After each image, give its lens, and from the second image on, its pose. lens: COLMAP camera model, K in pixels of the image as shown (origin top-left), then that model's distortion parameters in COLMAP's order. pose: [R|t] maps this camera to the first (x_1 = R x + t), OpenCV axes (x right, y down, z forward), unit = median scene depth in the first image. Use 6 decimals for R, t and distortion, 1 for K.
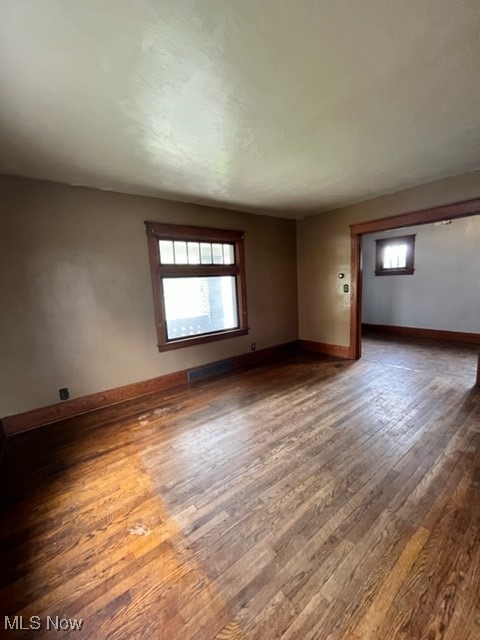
lens RADIAL K [[262.5, 0, 241.2], [0, 262.5, 321.8], [0, 0, 1]] dist [-0.000421, 0.000247]
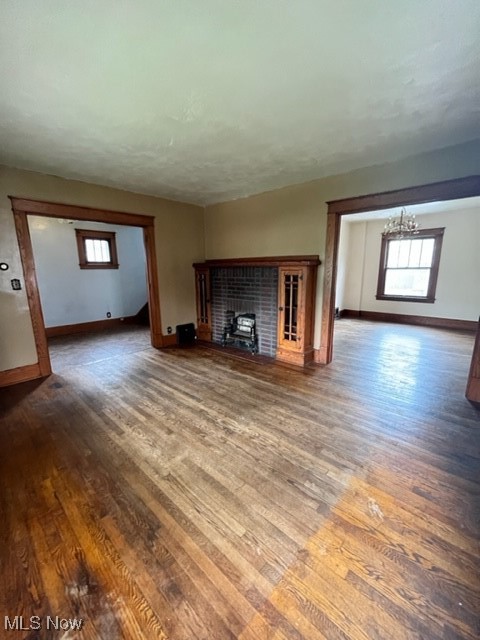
lens RADIAL K [[262.5, 0, 241.2], [0, 262.5, 321.8], [0, 0, 1]] dist [-0.000421, 0.000247]
pose [[-0.167742, -0.145254, 0.975071, -0.753758], [0.164966, 0.971004, 0.173028, -0.095886], [-0.971931, 0.189877, -0.138916, 0.964937]]
